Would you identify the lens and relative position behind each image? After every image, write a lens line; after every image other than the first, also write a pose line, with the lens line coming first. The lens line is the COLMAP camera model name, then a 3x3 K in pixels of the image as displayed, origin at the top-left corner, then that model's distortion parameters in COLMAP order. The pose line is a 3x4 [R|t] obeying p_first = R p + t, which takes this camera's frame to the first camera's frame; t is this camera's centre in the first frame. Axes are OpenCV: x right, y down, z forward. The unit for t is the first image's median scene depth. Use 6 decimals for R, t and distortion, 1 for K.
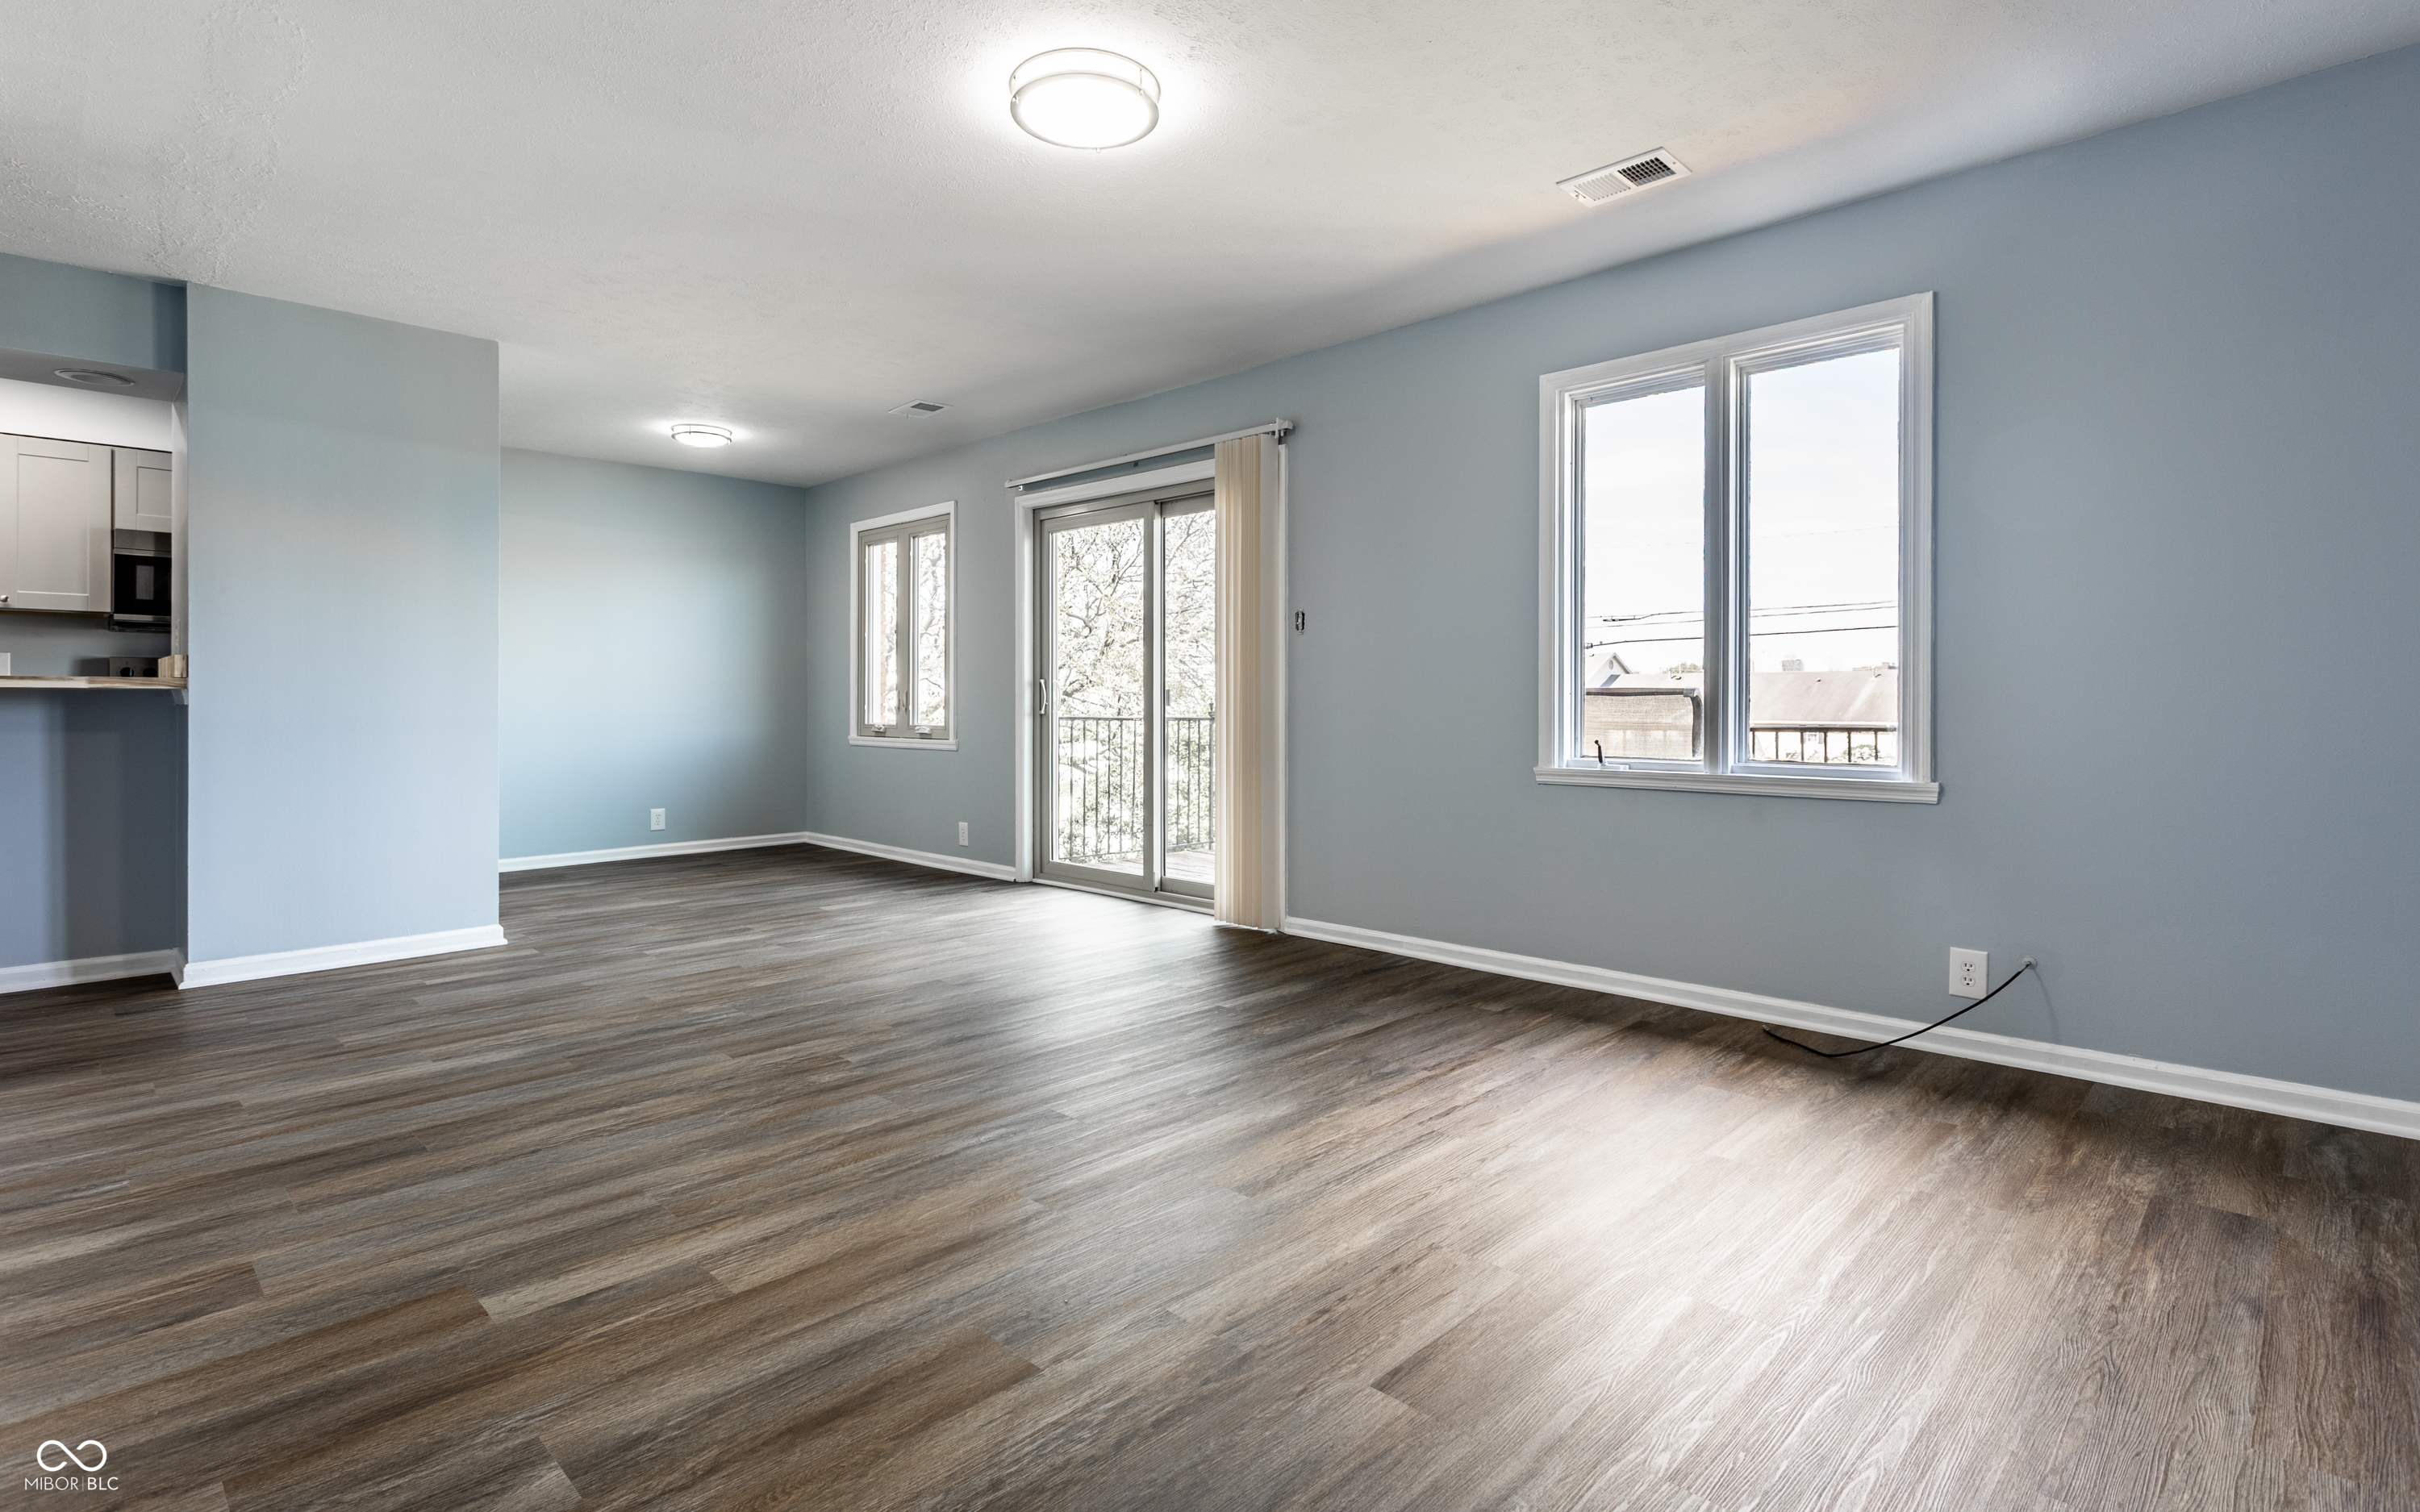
lens RADIAL K [[1152.9, 0, 1223.1], [0, 1152.9, 705.3], [0, 0, 1]] dist [-0.010339, 0.000360]
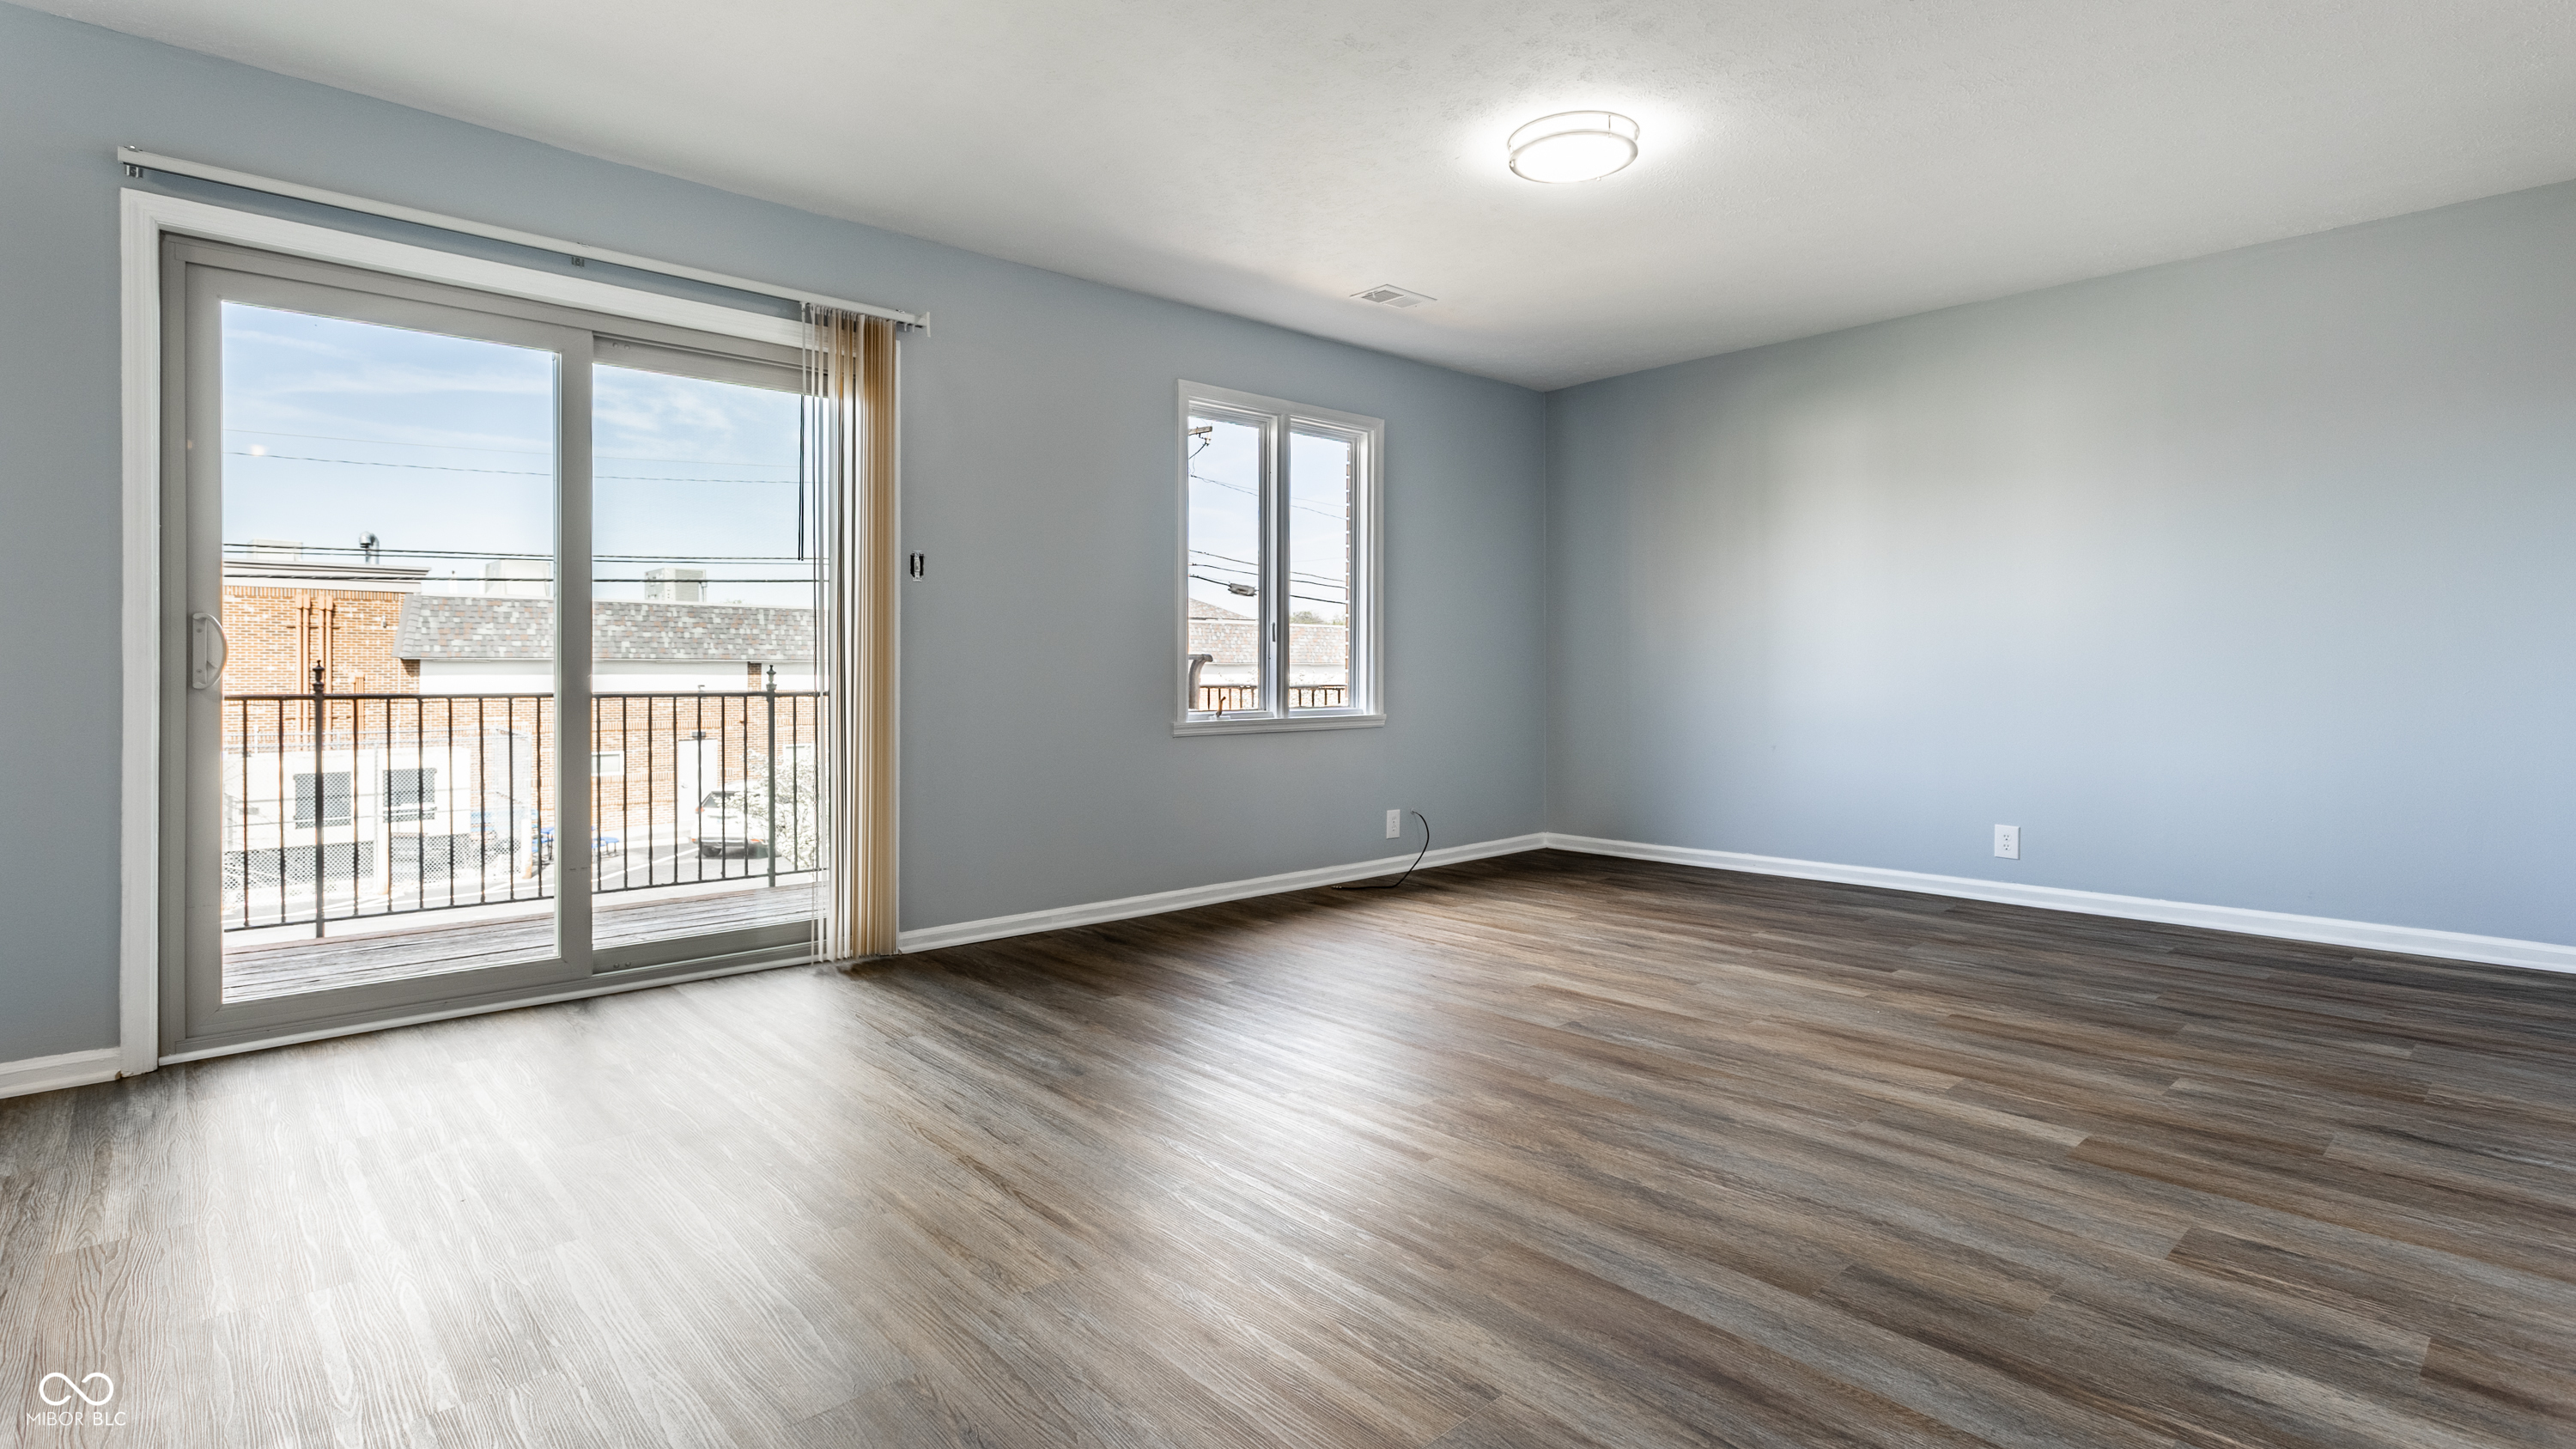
lens RADIAL K [[1234.0, 0, 1277.0], [0, 1234.0, 687.5], [0, 0, 1]] dist [0.003523, 0.000868]
pose [[0.066848, -0.014676, 0.997655, -1.625059], [-0.000500, 0.999891, 0.014742, -0.000435], [-0.997763, -0.001484, 0.066833, 1.413114]]
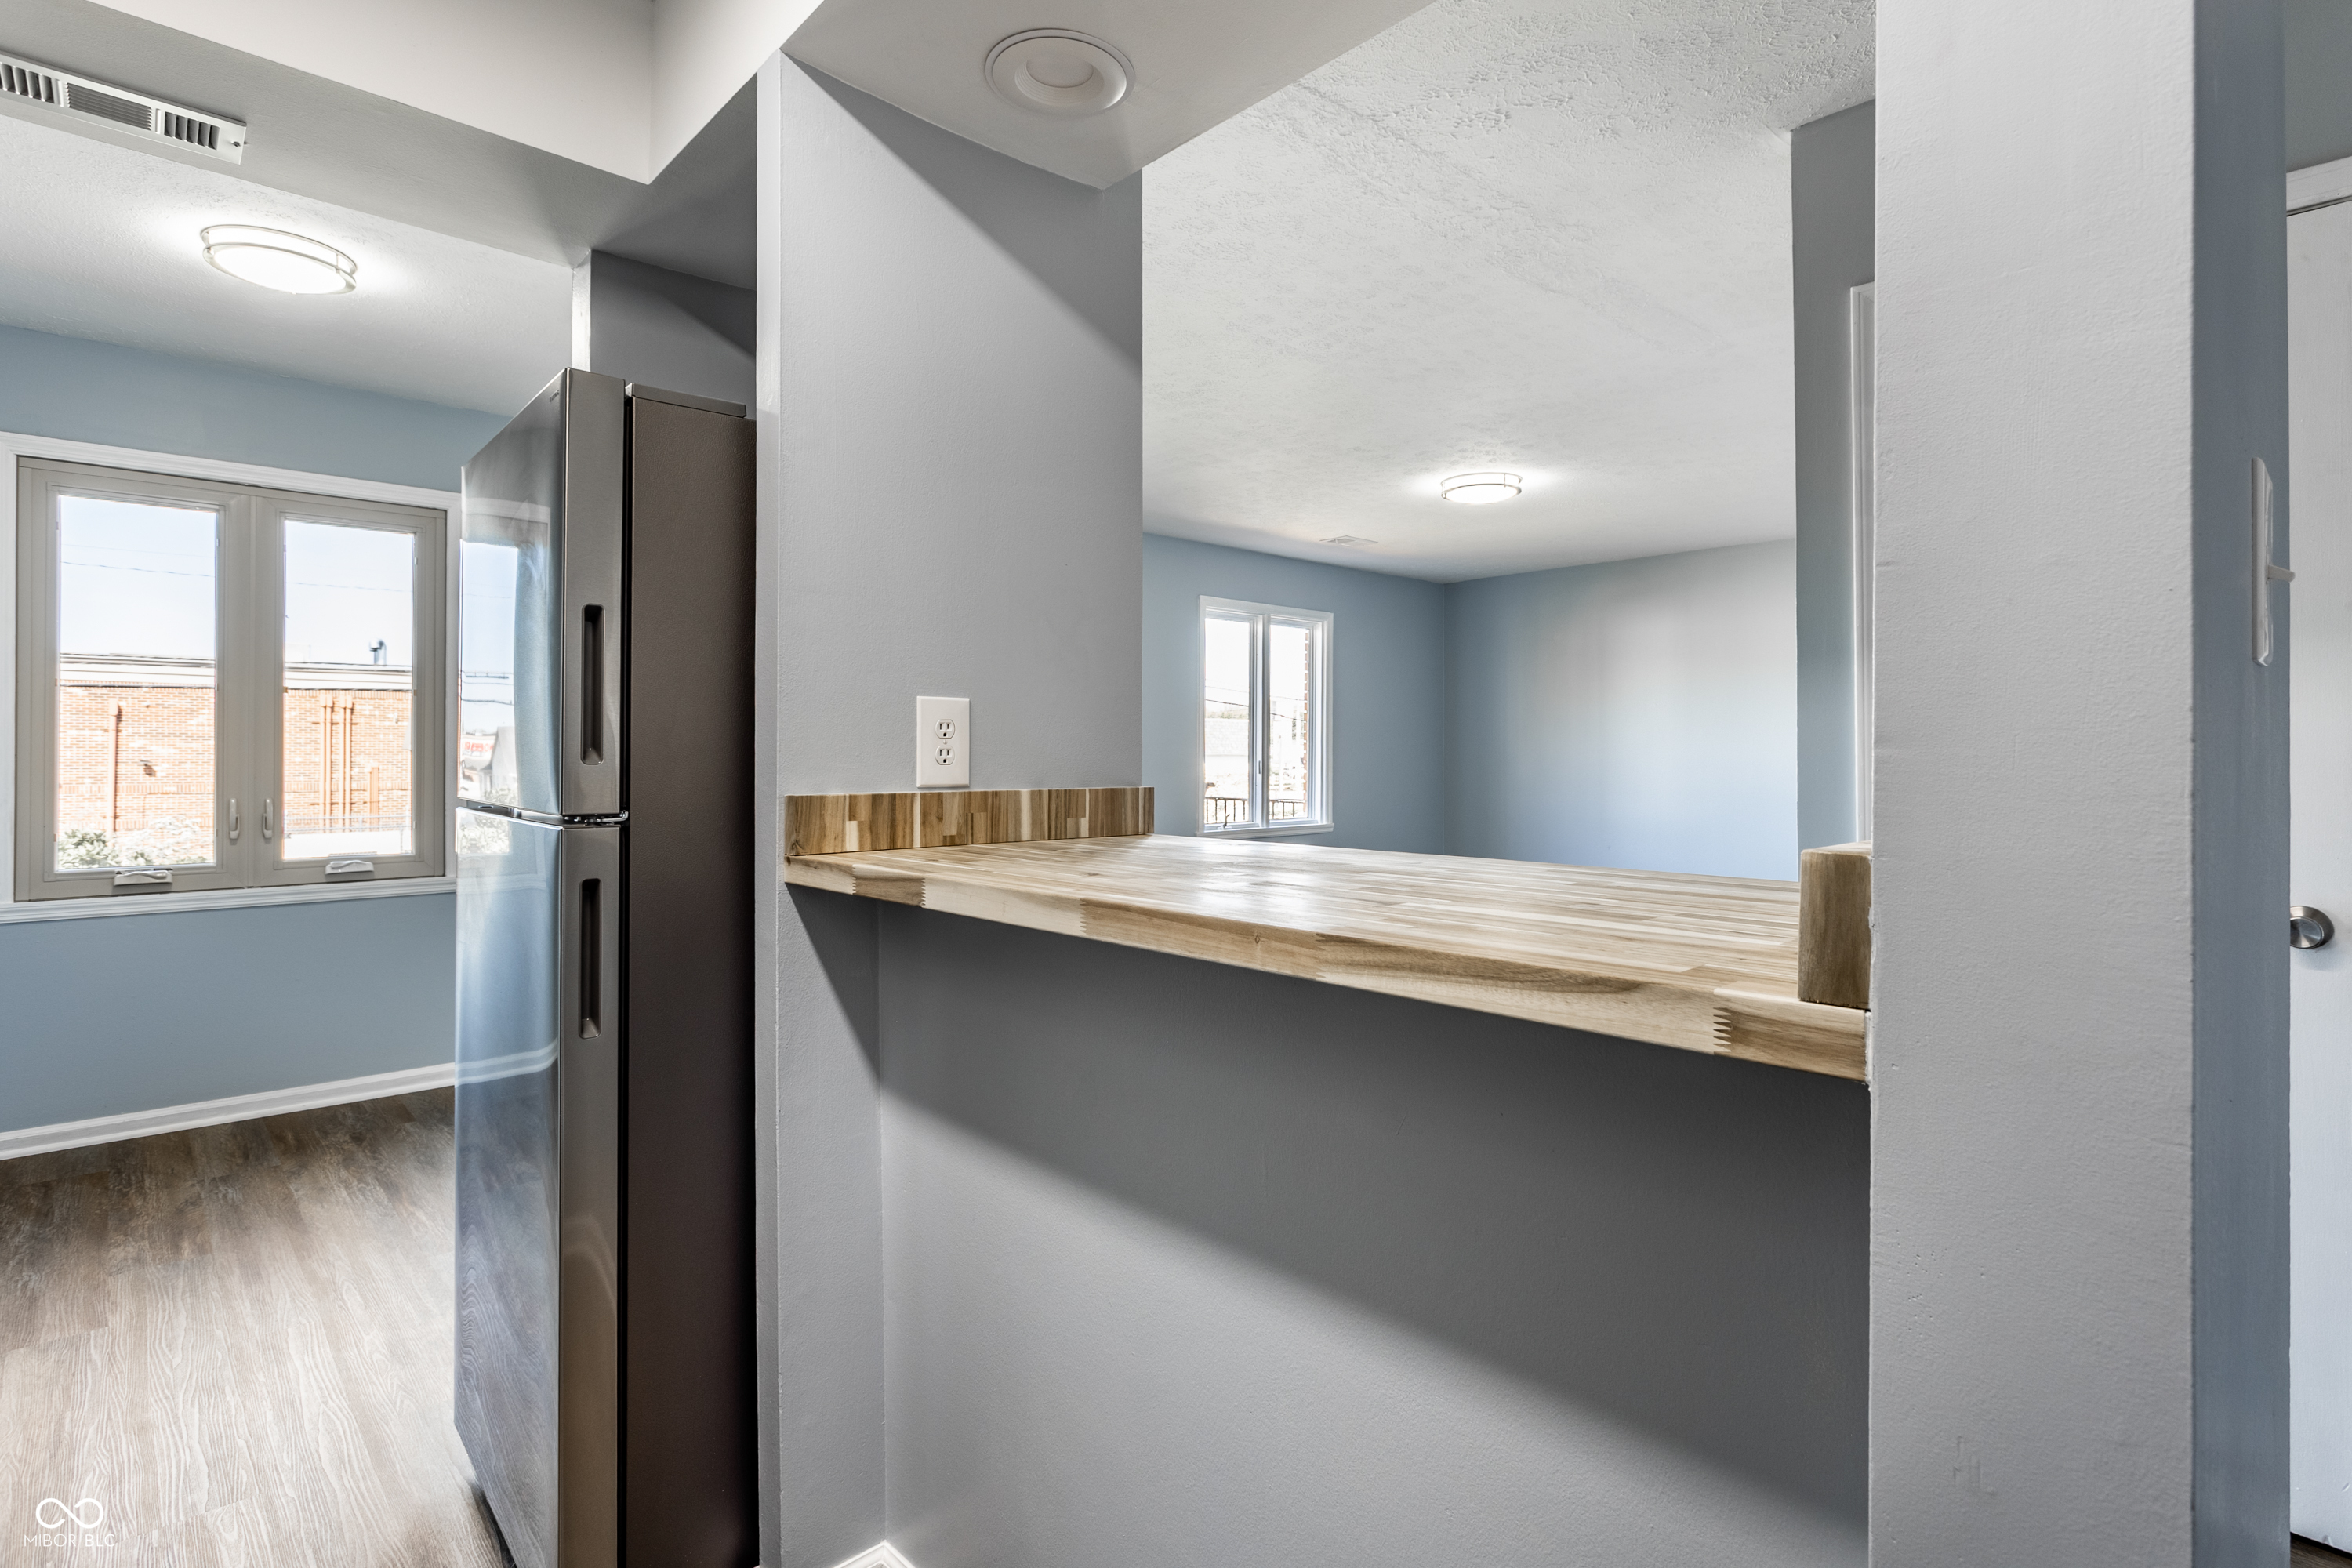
lens RADIAL K [[1139.0, 0, 1185.0], [0, 1139.0, 777.7], [0, 0, 1]] dist [-0.000589, -0.000125]
pose [[0.050236, -0.021139, 0.998514, -2.352773], [-0.002564, 0.999770, 0.021295, -0.103838], [-0.998734, -0.003630, 0.050170, 1.617524]]
